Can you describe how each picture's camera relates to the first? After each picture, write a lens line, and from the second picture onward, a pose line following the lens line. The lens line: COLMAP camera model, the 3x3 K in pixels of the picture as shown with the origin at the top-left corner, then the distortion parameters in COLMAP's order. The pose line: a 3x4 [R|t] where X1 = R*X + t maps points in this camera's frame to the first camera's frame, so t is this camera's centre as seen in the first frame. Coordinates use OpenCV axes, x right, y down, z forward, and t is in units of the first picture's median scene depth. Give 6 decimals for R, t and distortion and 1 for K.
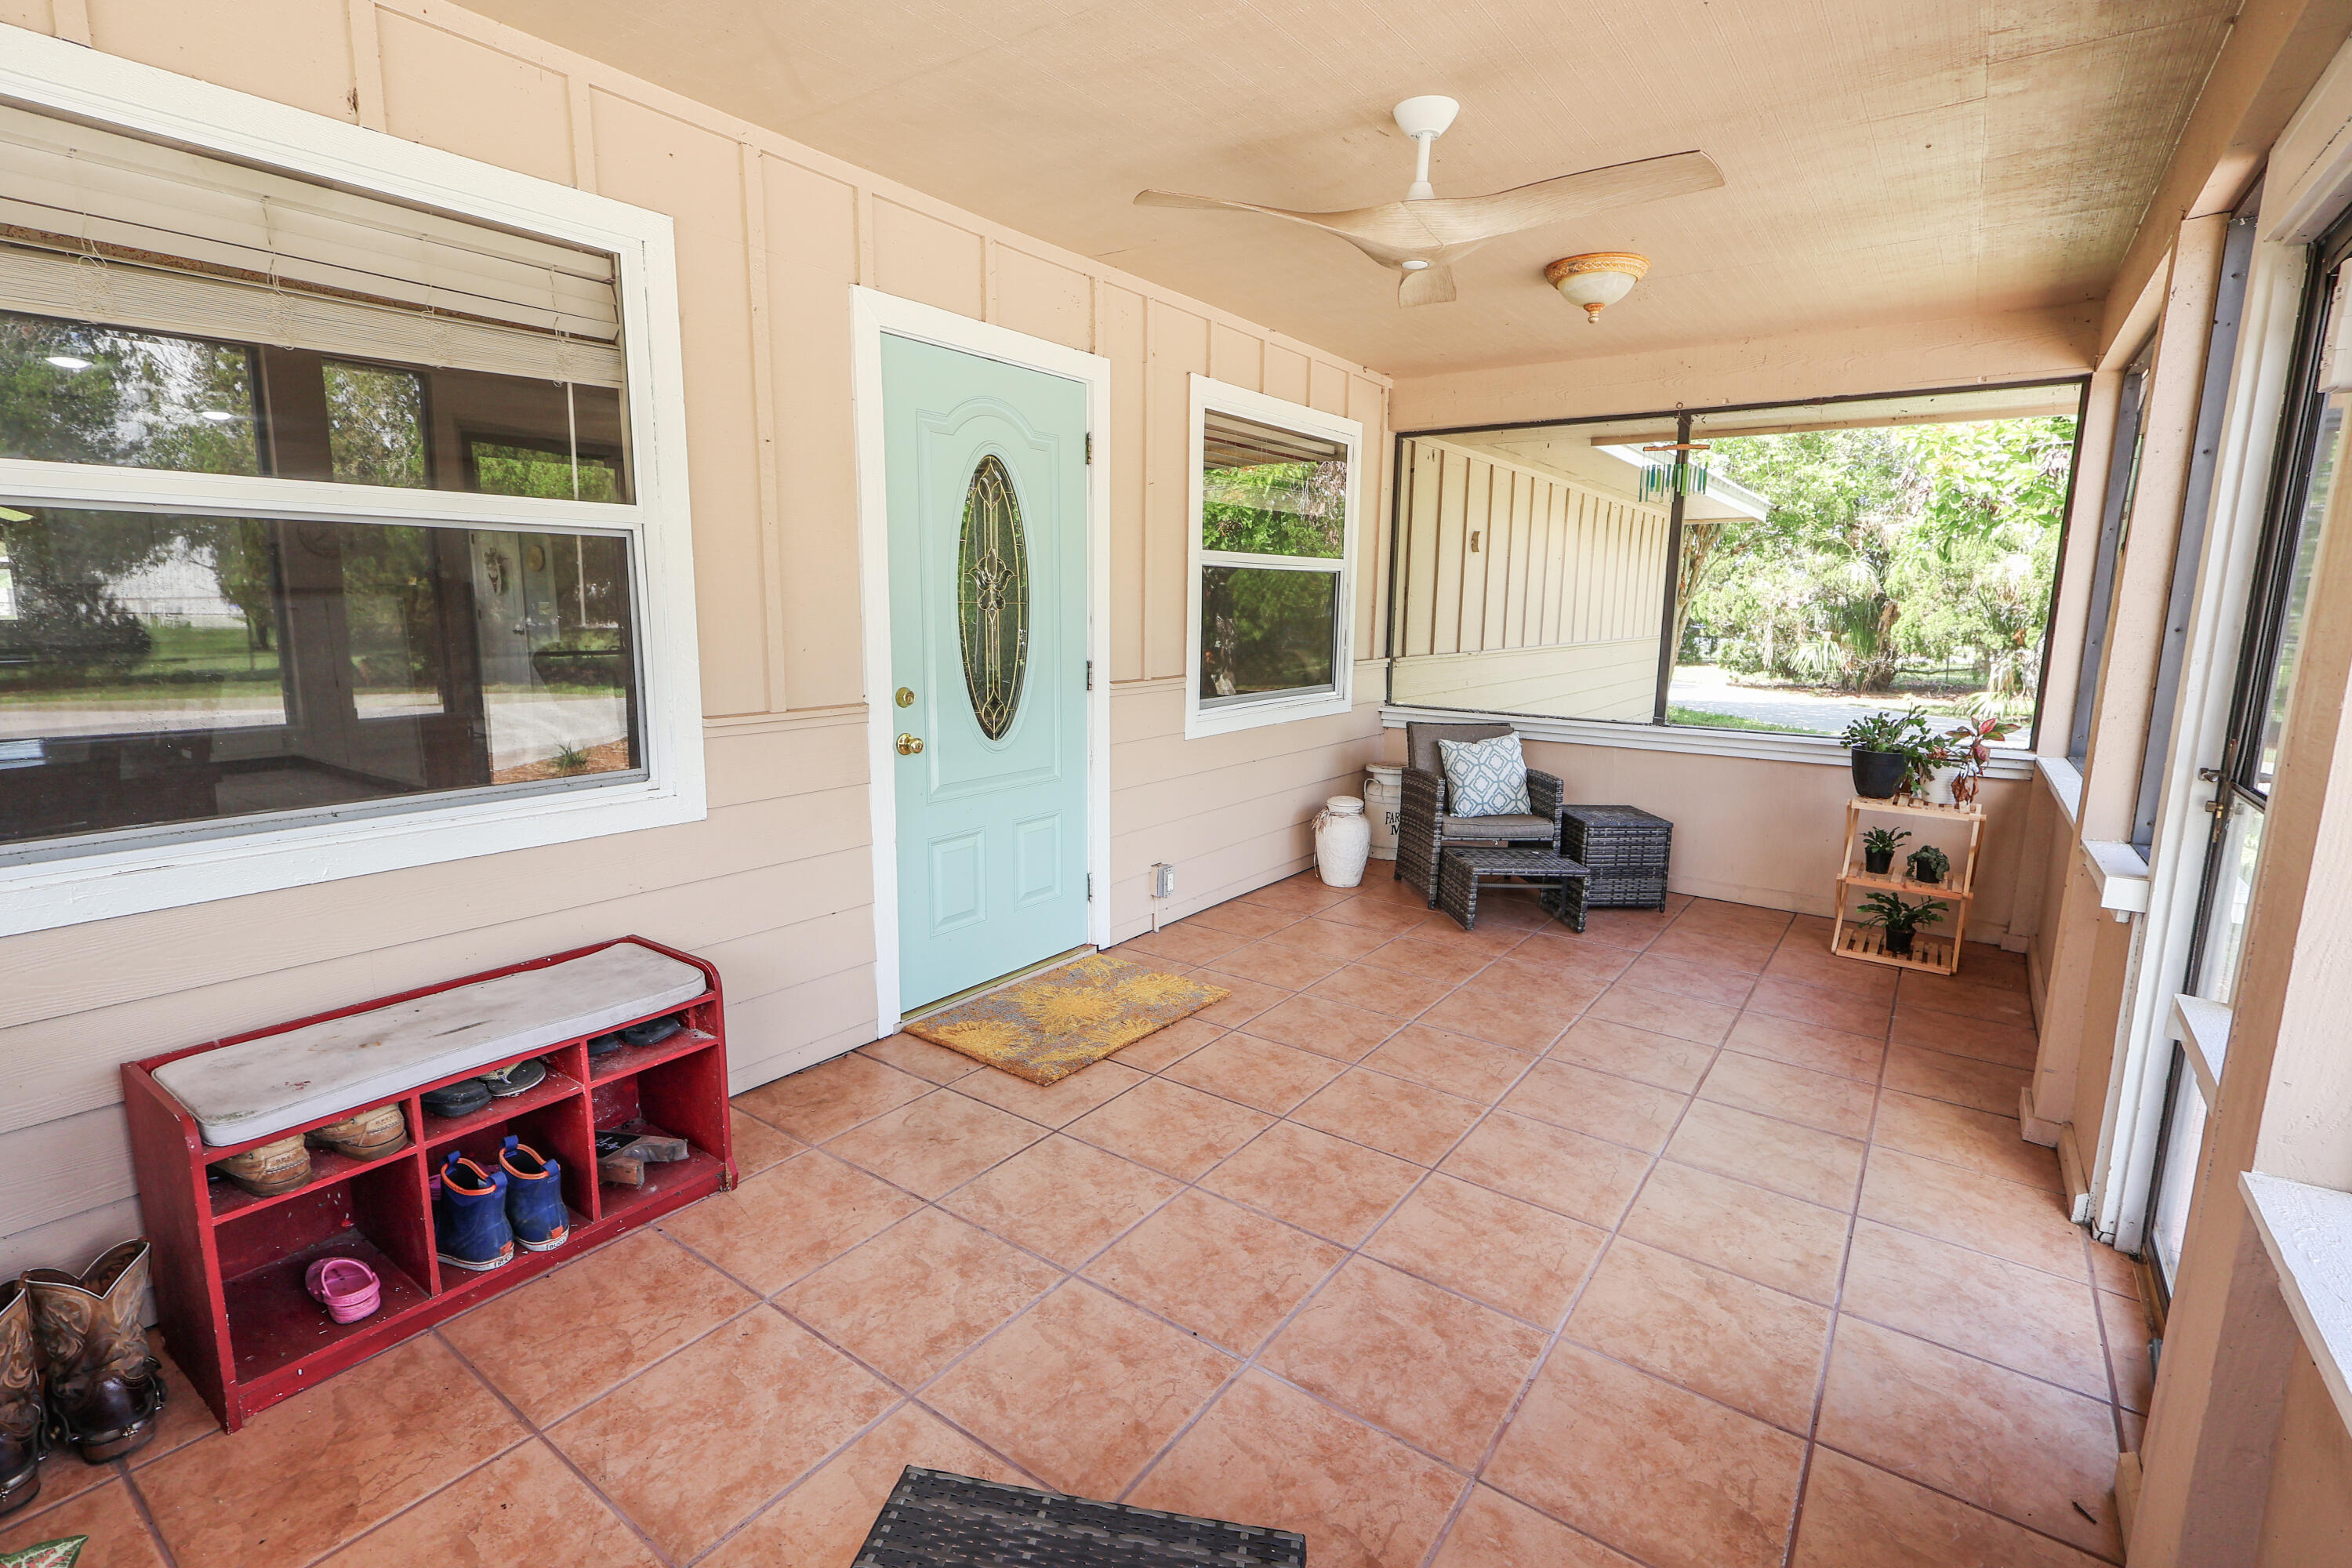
lens RADIAL K [[1087.7, 0, 1164.7], [0, 1087.7, 783.1], [0, 0, 1]] dist [-0.002412, -0.000549]
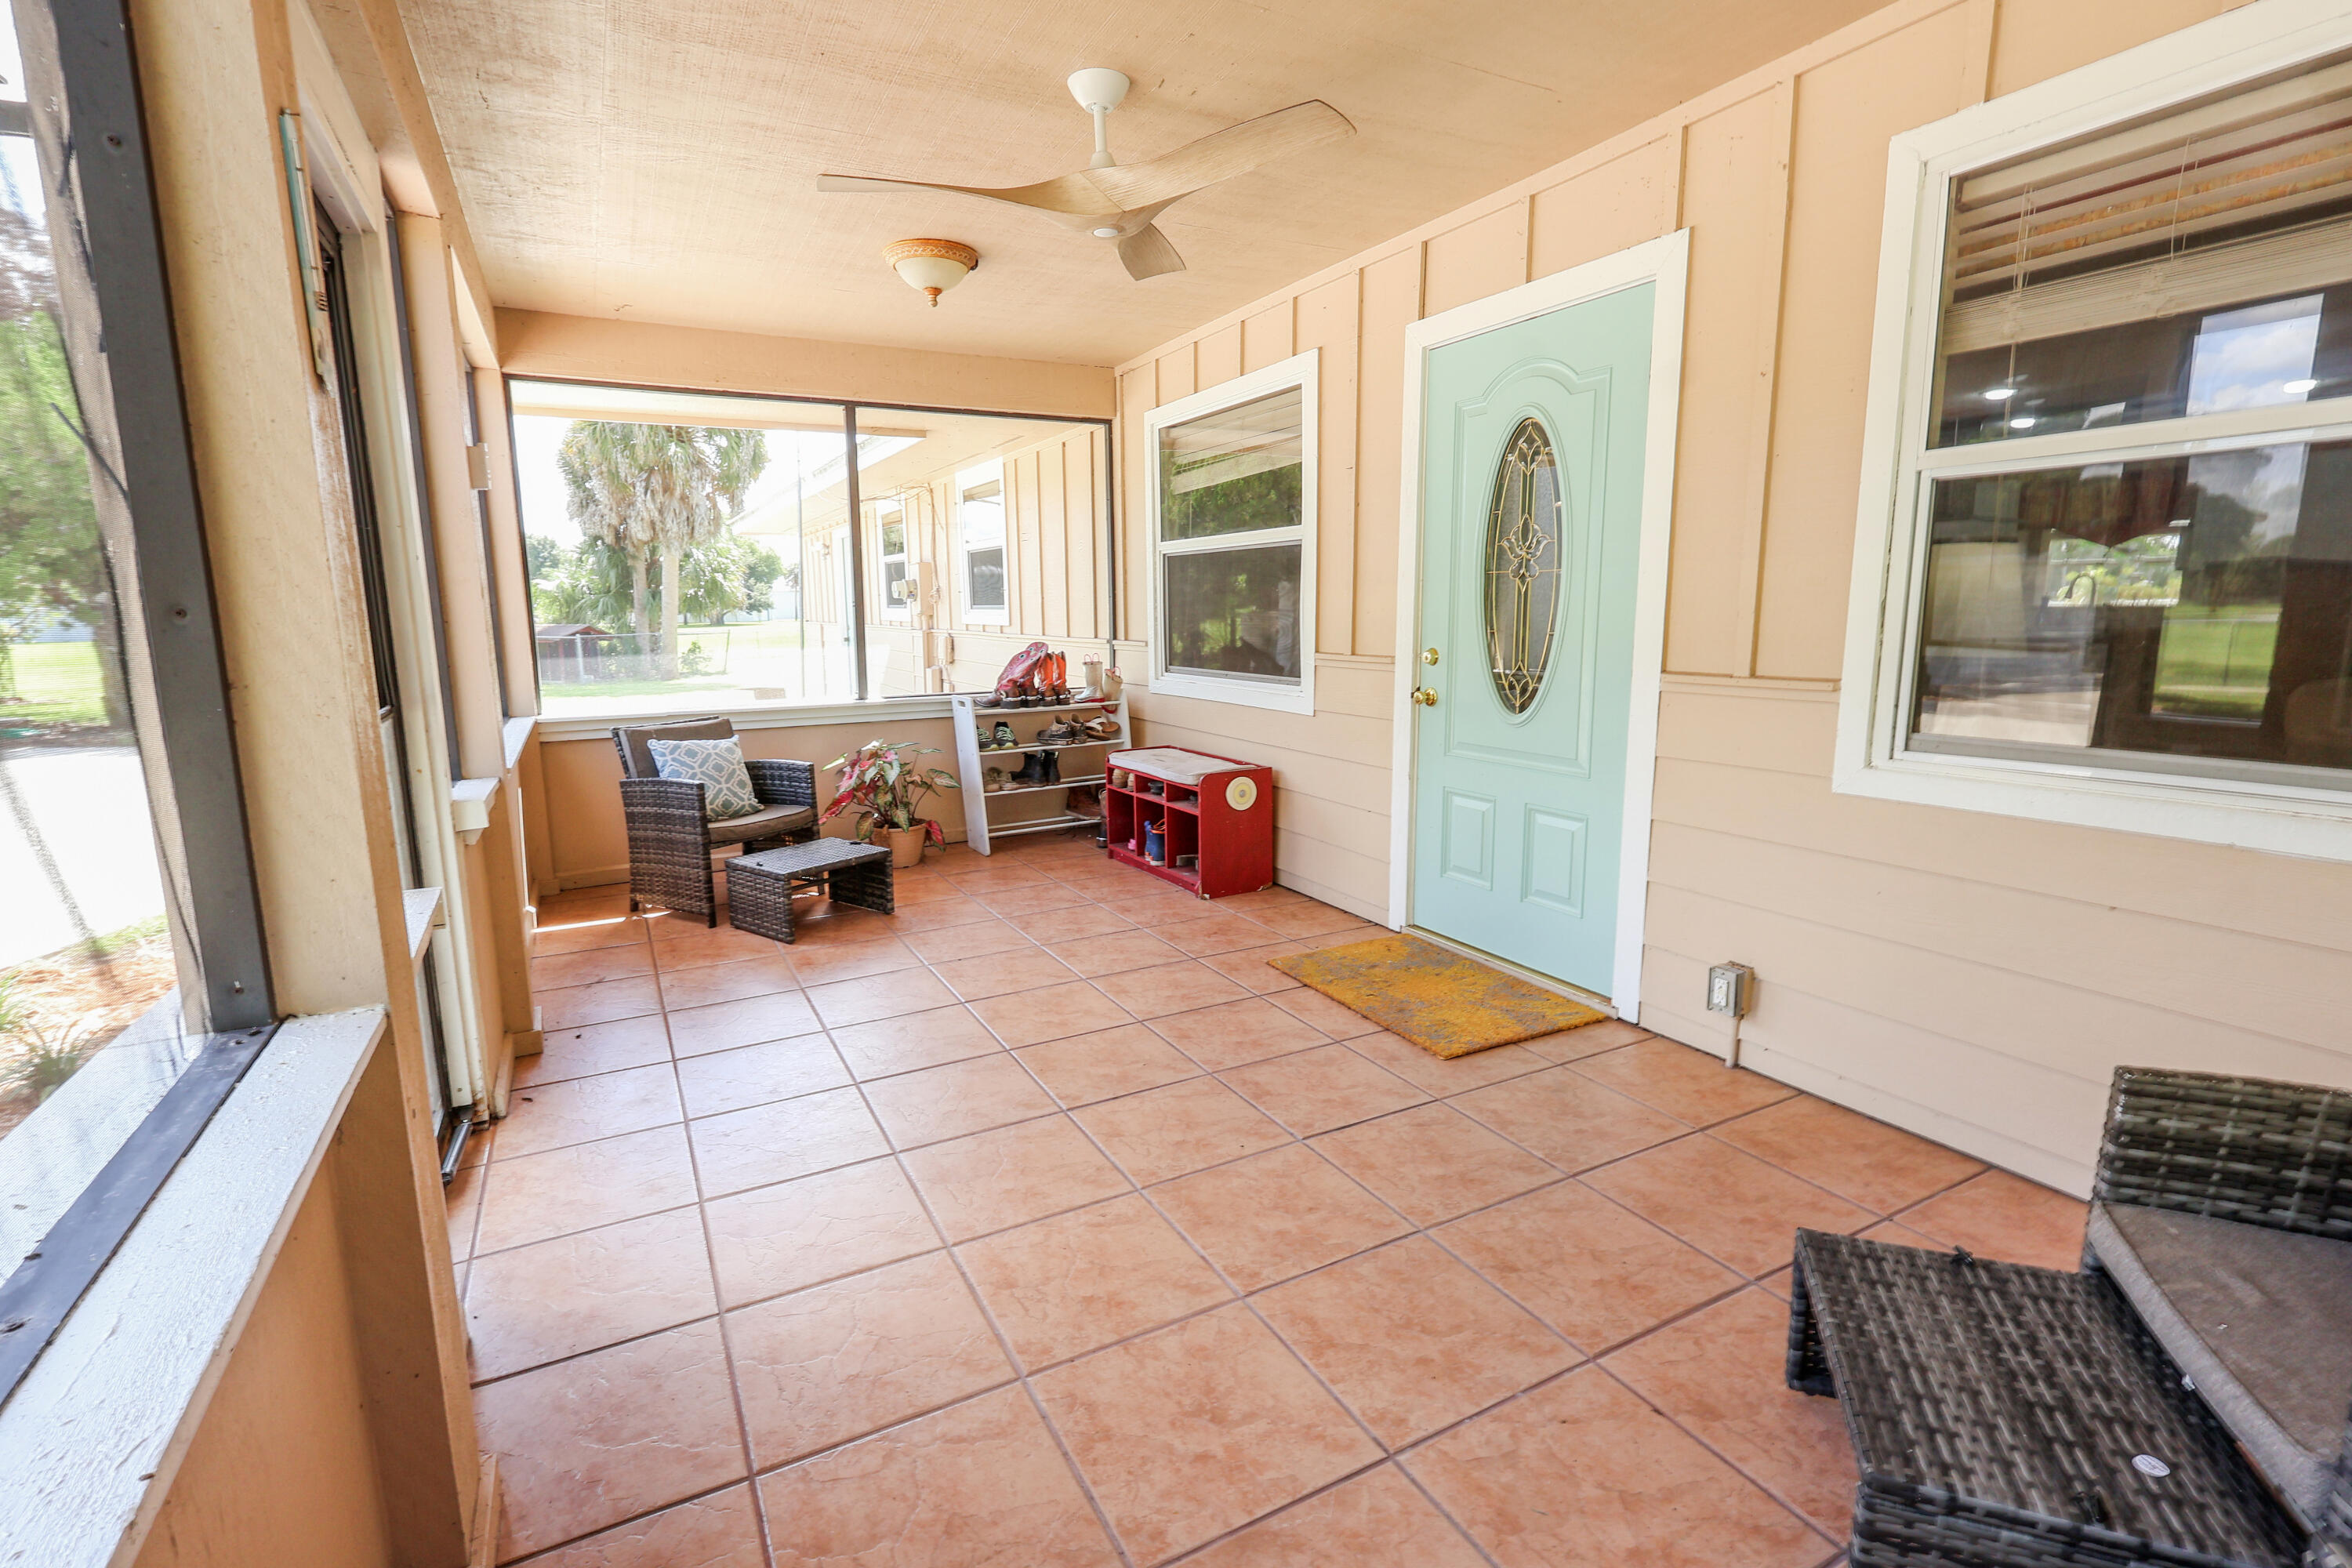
lens RADIAL K [[1087.7, 0, 1170.6], [0, 1087.7, 786.0], [0, 0, 1]] dist [-0.002412, -0.000549]
pose [[-0.441151, 0.140994, -0.886288, 0.930218], [-0.141697, 0.964251, 0.223926, -0.165589], [0.886176, 0.224369, -0.405402, 1.246262]]
